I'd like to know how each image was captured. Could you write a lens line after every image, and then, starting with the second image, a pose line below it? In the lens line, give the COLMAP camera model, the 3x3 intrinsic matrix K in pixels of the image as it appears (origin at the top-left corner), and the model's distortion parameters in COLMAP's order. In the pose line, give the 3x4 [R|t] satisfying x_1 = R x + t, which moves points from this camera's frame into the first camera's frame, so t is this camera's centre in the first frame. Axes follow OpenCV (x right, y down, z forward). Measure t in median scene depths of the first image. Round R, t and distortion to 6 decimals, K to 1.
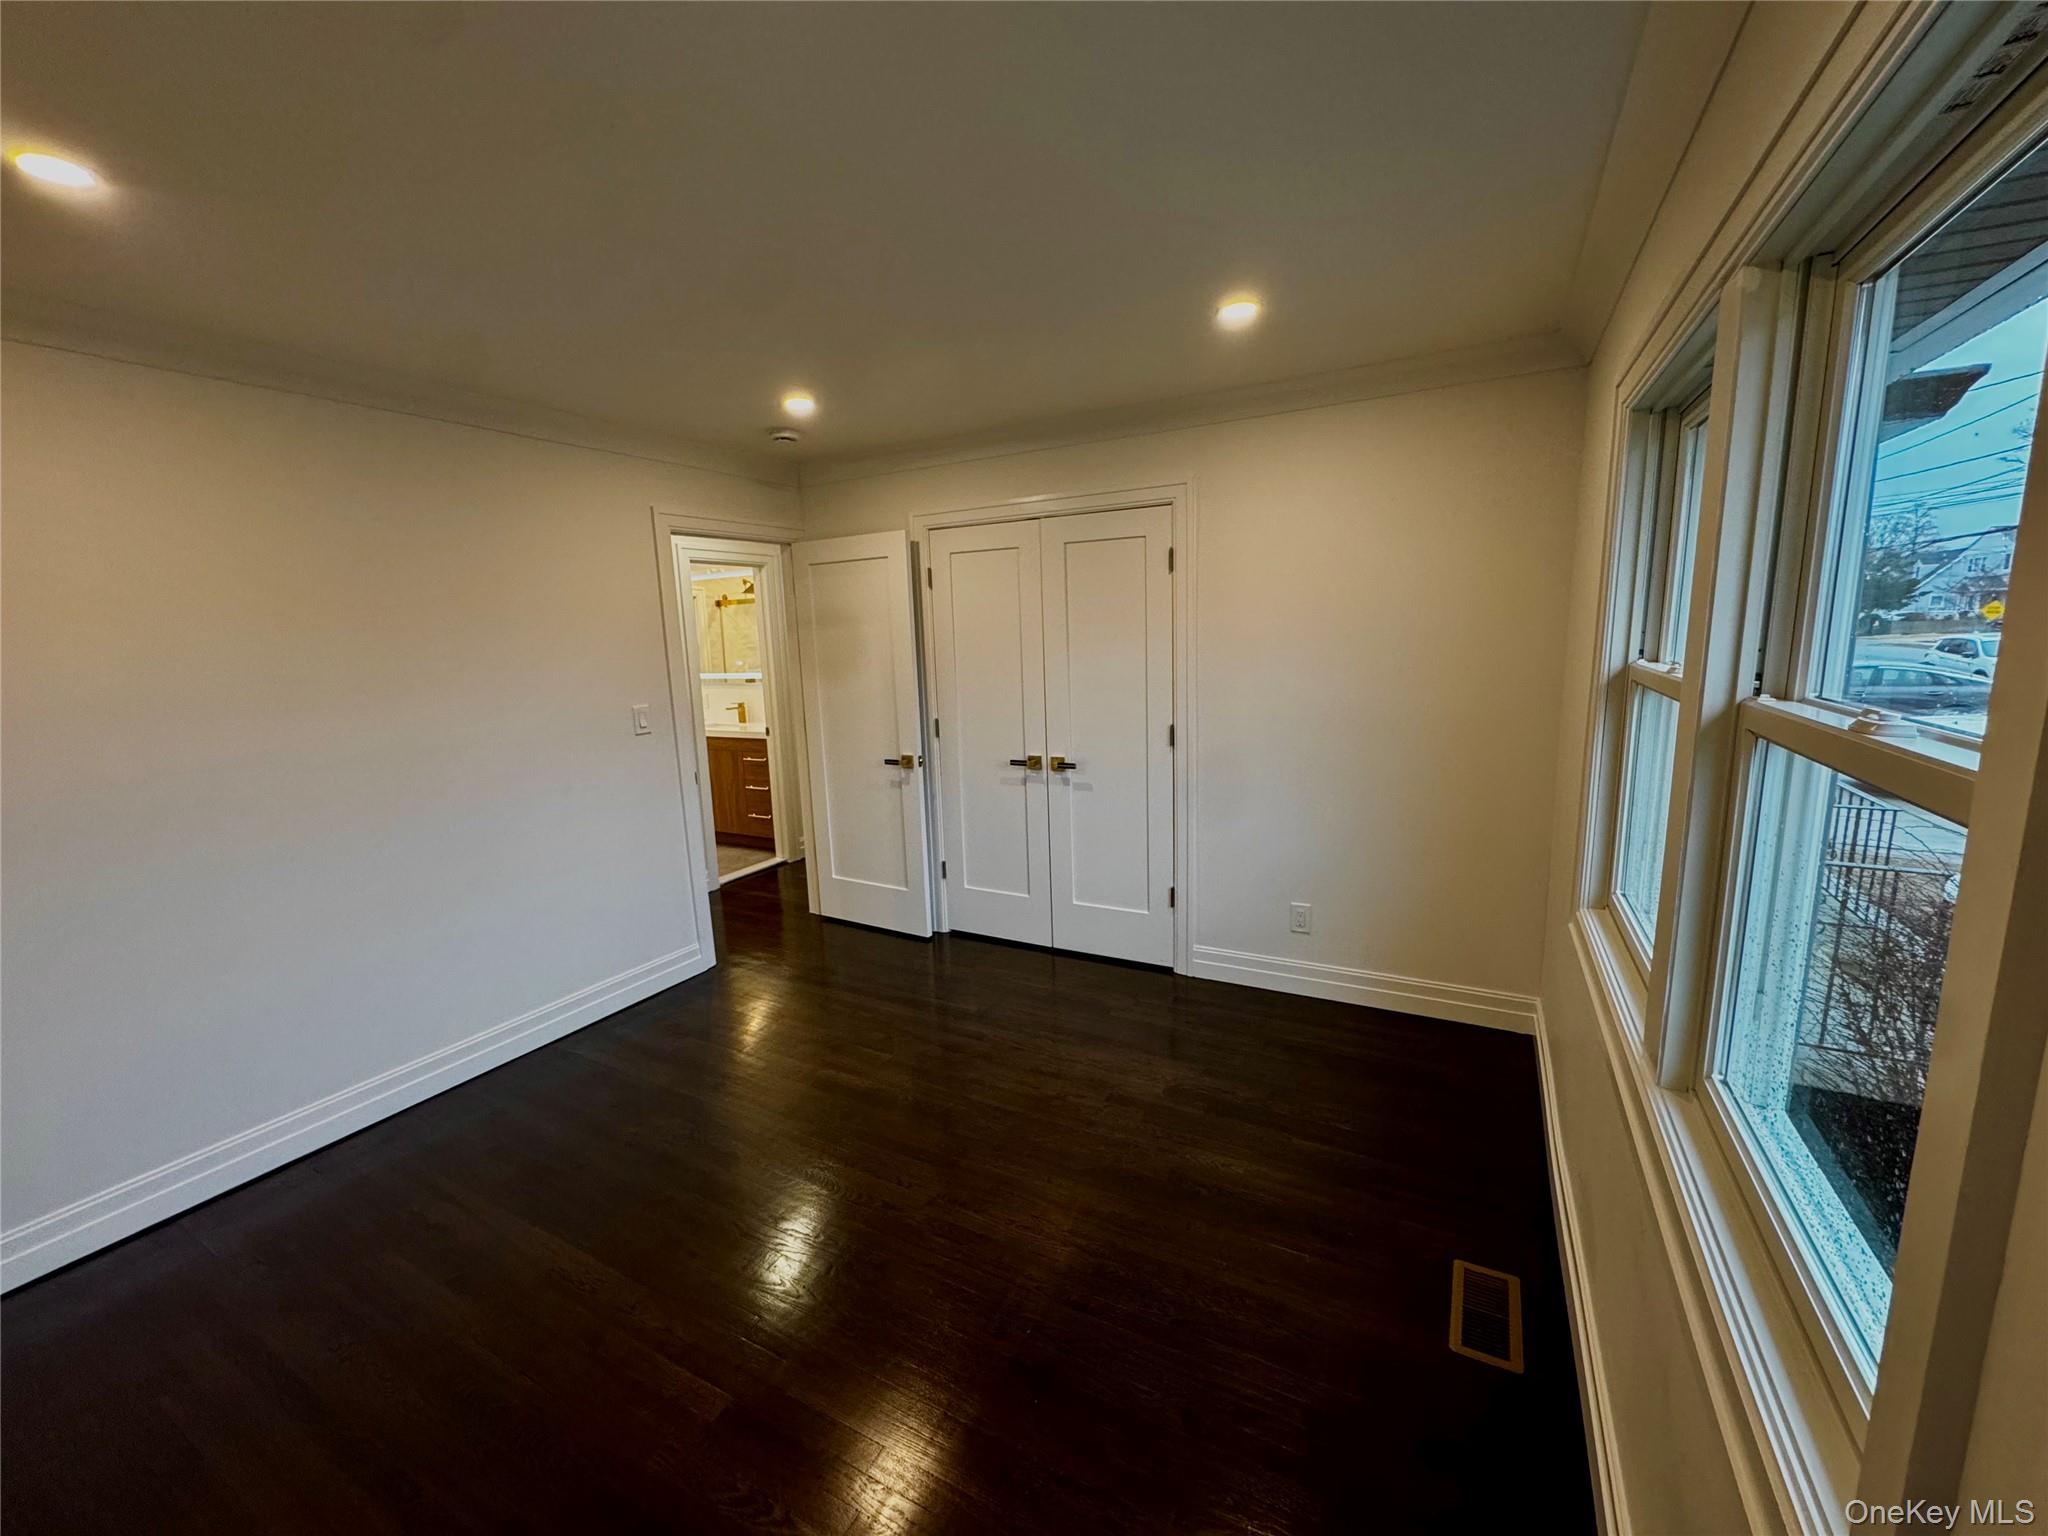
lens RADIAL K [[813.3, 0, 1028.2], [0, 813.3, 764.6], [0, 0, 1]] dist [0.000825, -0.000240]
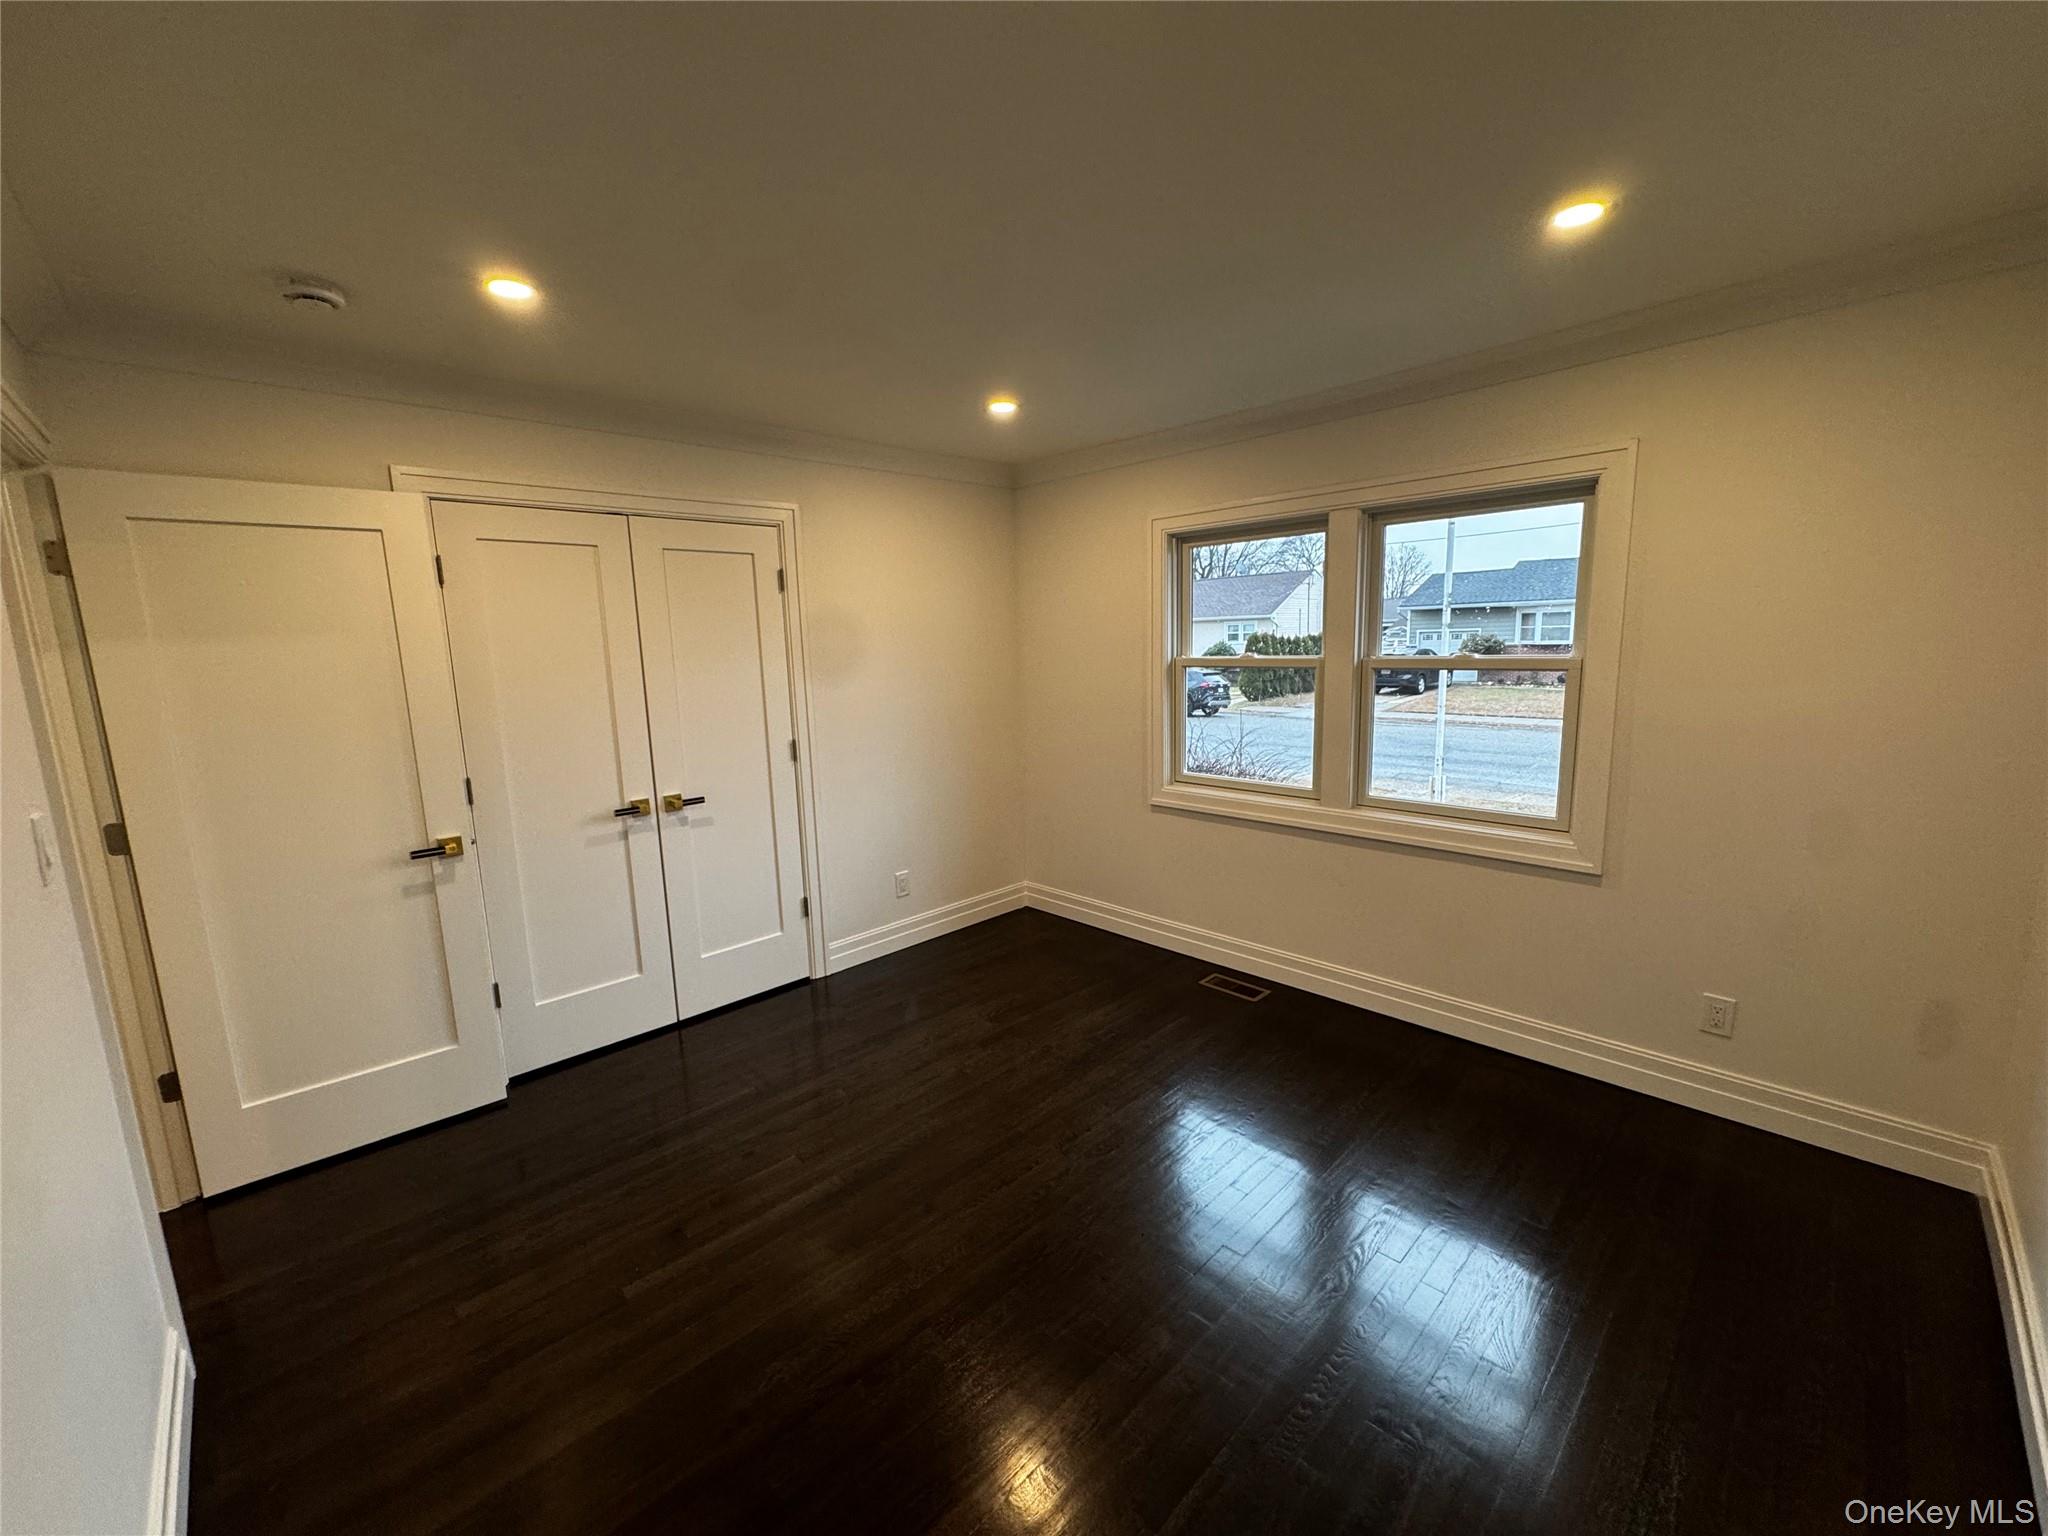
lens RADIAL K [[837.5, 0, 999.2], [0, 837.5, 768.8], [0, 0, 1]] dist [0.002709, 0.000061]
pose [[0.308313, -0.124158, 0.943148, -0.689084], [0.175436, 0.981861, 0.071905, -0.039489], [-0.934968, 0.143293, 0.324502, 0.385959]]
